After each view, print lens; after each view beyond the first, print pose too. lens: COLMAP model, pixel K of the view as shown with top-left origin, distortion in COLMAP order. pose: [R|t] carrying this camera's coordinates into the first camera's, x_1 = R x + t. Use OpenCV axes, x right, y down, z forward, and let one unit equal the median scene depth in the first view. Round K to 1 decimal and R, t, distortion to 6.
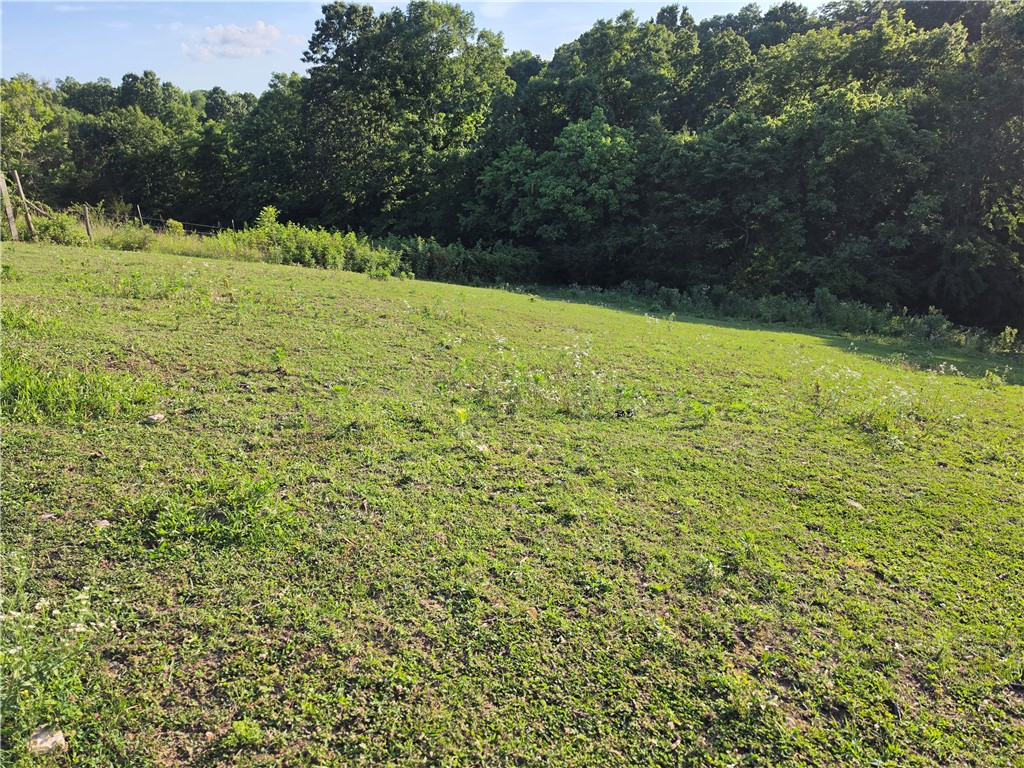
lens RADIAL K [[693.9, 0, 512.0], [0, 693.9, 384.0], [0, 0, 1]] dist [0.067029, -0.096381]
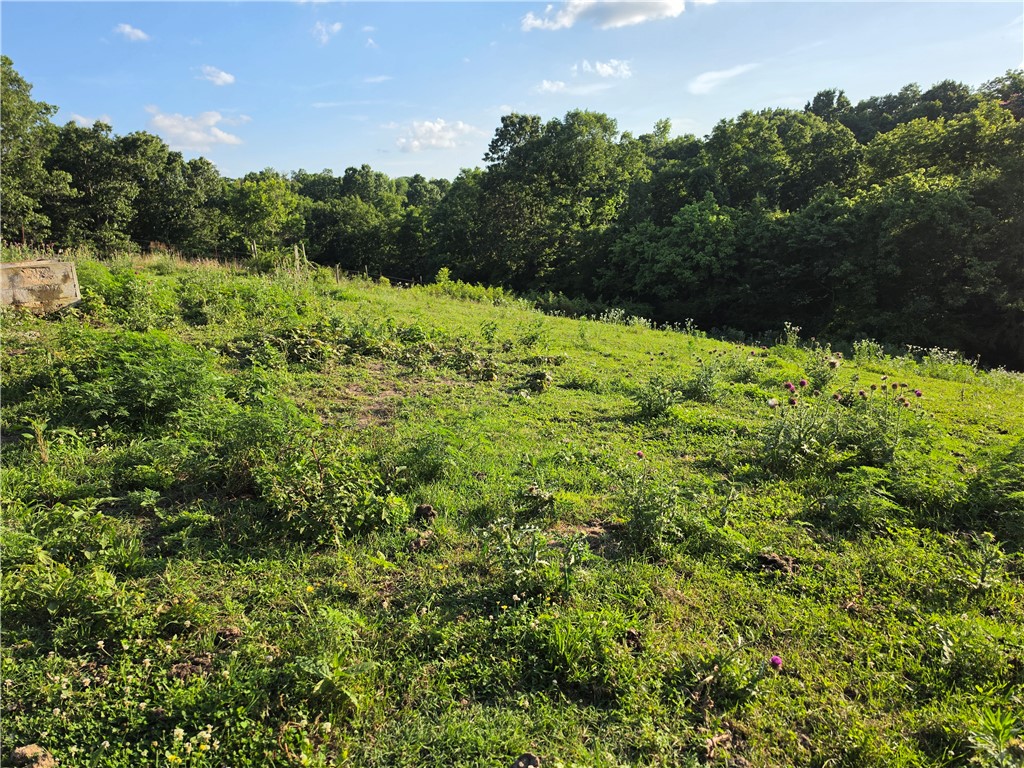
lens RADIAL K [[693.9, 0, 512.0], [0, 693.9, 384.0], [0, 0, 1]] dist [0.067029, -0.096381]
pose [[0.970647, 0.041747, -0.236858, 0.074074], [-0.064836, 0.993780, -0.090542, 0.057086], [0.231605, 0.103241, 0.967316, -0.181250]]
